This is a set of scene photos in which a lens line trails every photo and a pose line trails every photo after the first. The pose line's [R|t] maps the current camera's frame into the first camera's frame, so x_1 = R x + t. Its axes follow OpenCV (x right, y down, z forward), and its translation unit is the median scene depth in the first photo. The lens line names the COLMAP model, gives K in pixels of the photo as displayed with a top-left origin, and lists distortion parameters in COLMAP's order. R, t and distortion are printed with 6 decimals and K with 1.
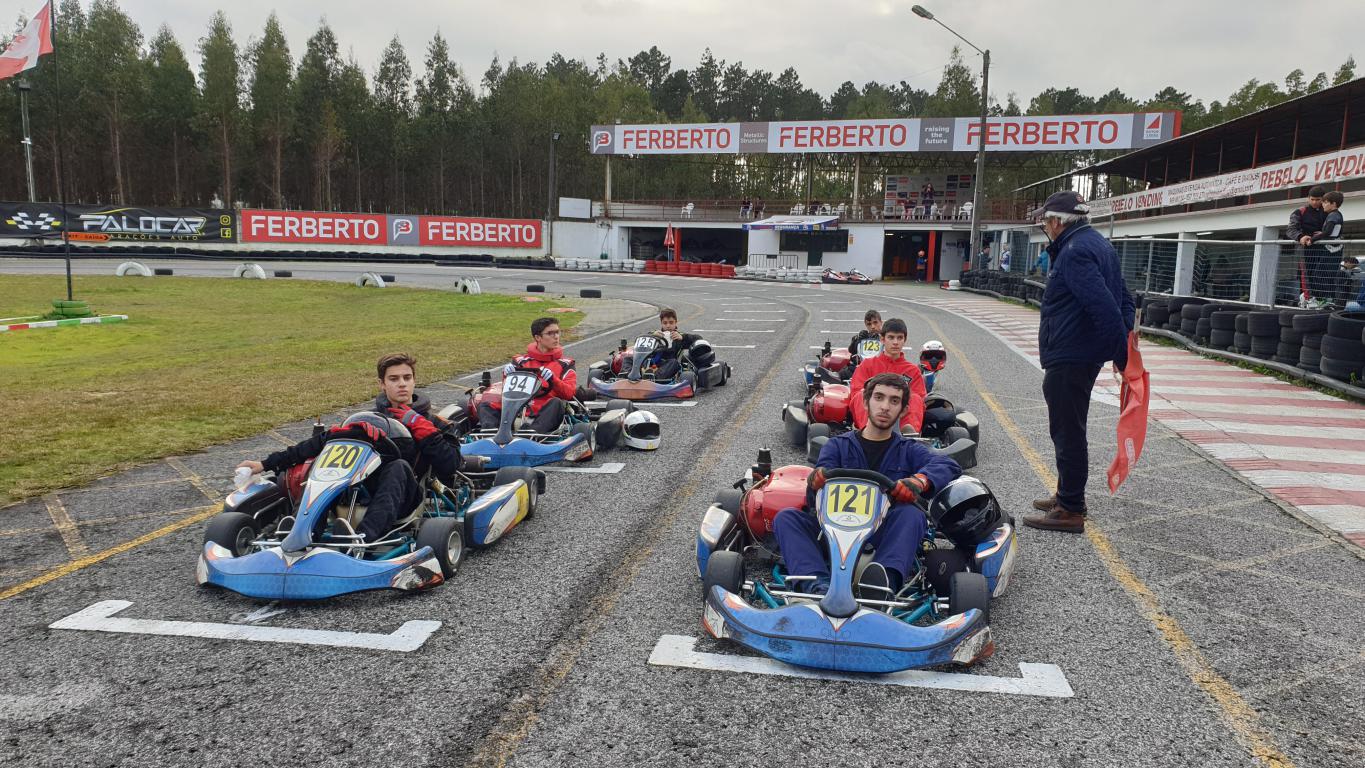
lens RADIAL K [[1066.5, 0, 688.8], [0, 1066.5, 399.9], [0, 0, 1]] dist [0.020354, -0.006123]
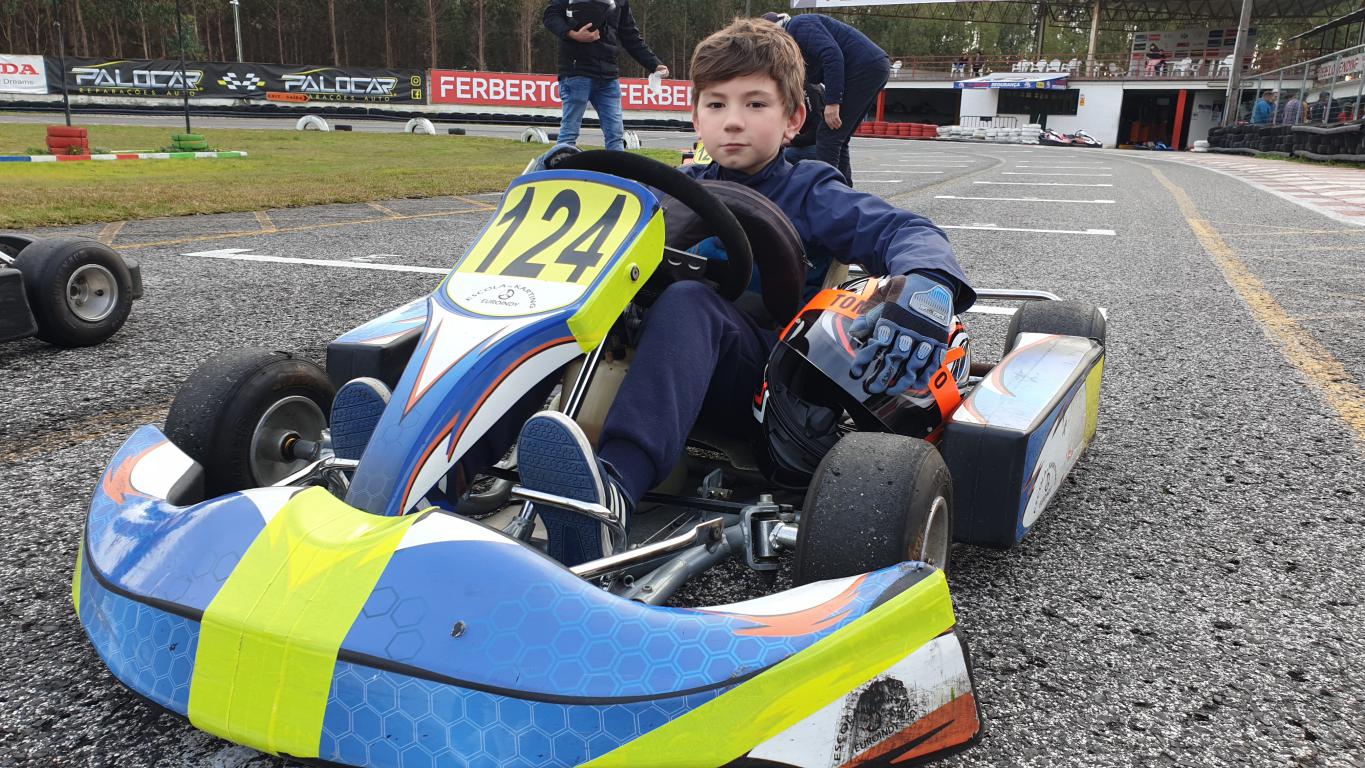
lens RADIAL K [[1066.5, 0, 666.0], [0, 1066.5, 385.3], [0, 0, 1]] dist [0.020354, -0.006123]
pose [[0.975236, 0.055750, -0.214024, 0.021721], [-0.035724, 0.994709, 0.096322, 0.009112], [0.218262, -0.086291, 0.972068, 0.056708]]
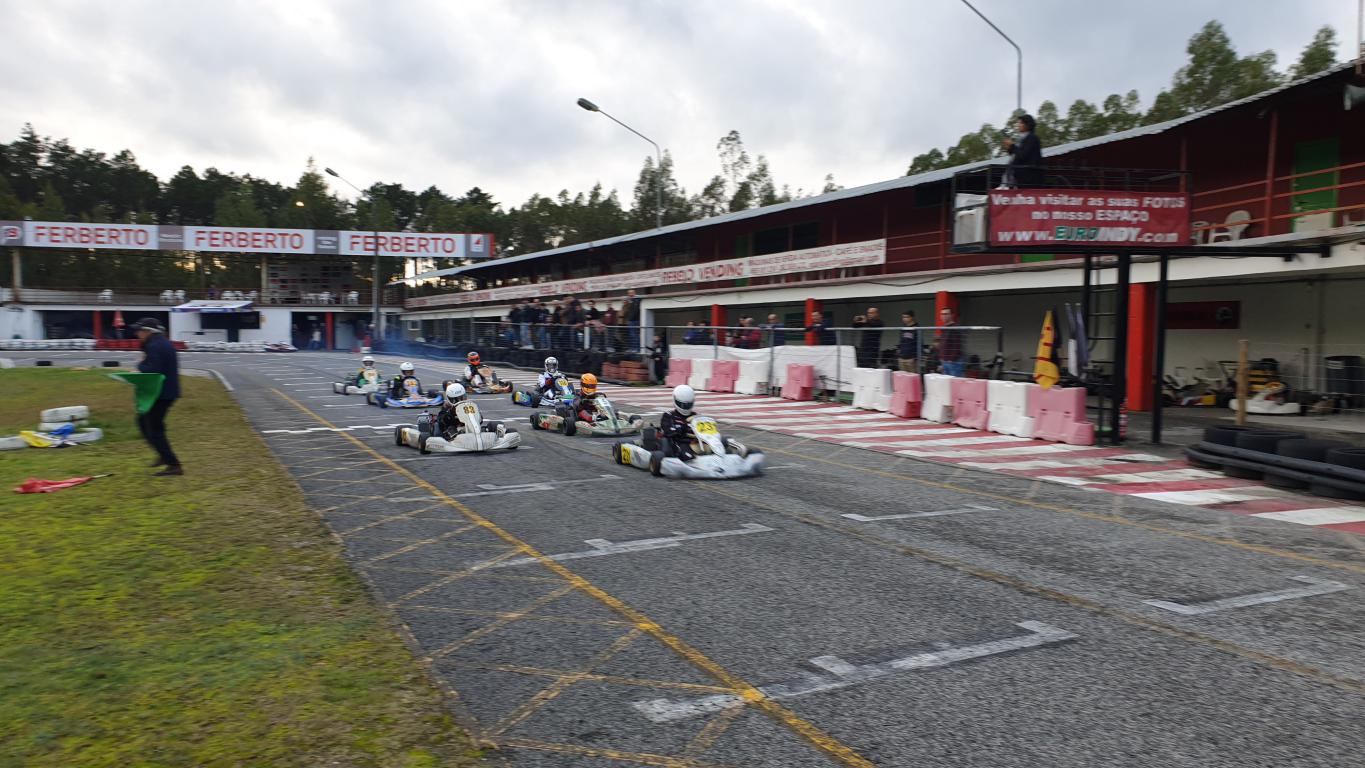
lens RADIAL K [[1066.5, 0, 688.3], [0, 1066.5, 389.1], [0, 0, 1]] dist [0.020354, -0.006123]
pose [[0.821972, -0.054915, 0.566874, -0.165649], [0.097763, 0.994171, -0.045448, 0.041733], [-0.561075, 0.092777, 0.822550, -0.342526]]
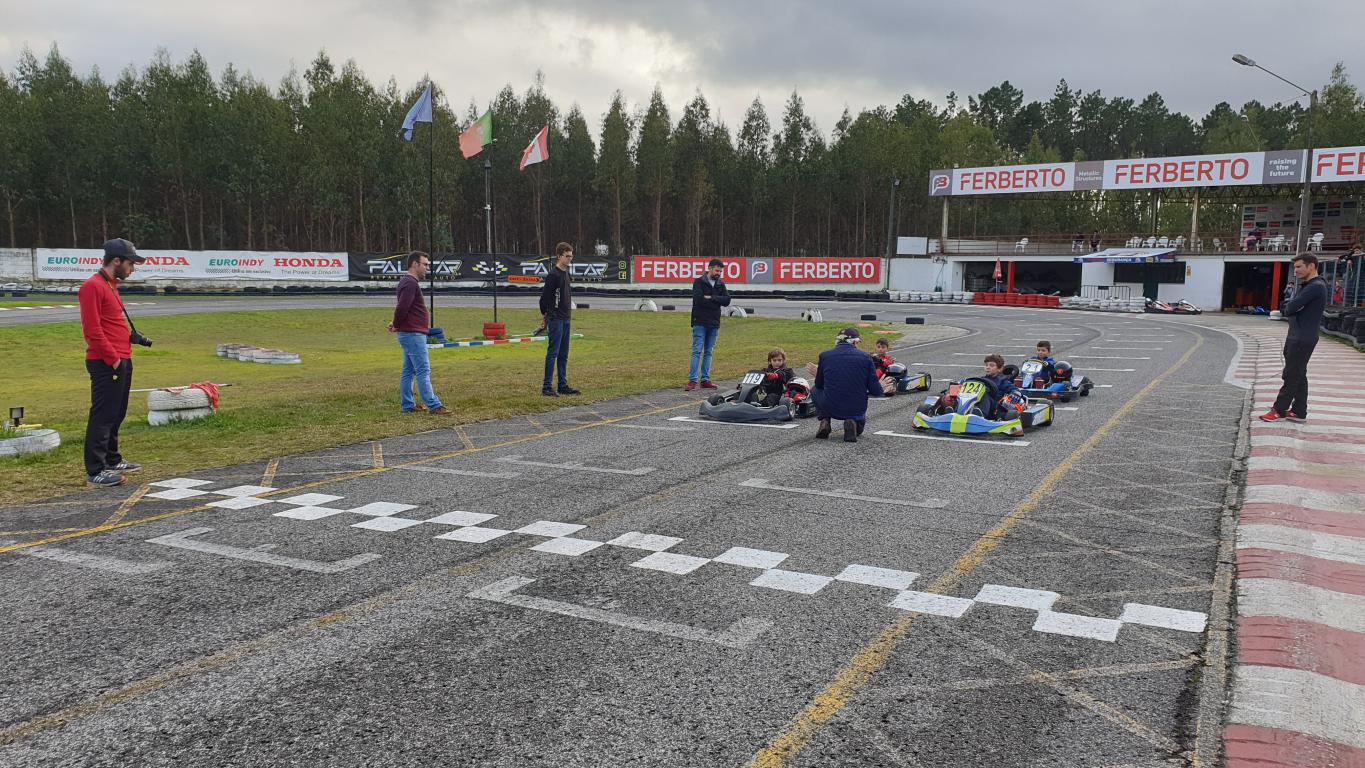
lens RADIAL K [[1066.5, 0, 660.0], [0, 1066.5, 395.8], [0, 0, 1]] dist [0.020354, -0.006123]
pose [[0.941117, 0.025598, -0.337110, 0.026107], [-0.037669, 0.998860, -0.029314, 0.017678], [0.335976, 0.040286, 0.941009, -0.131269]]
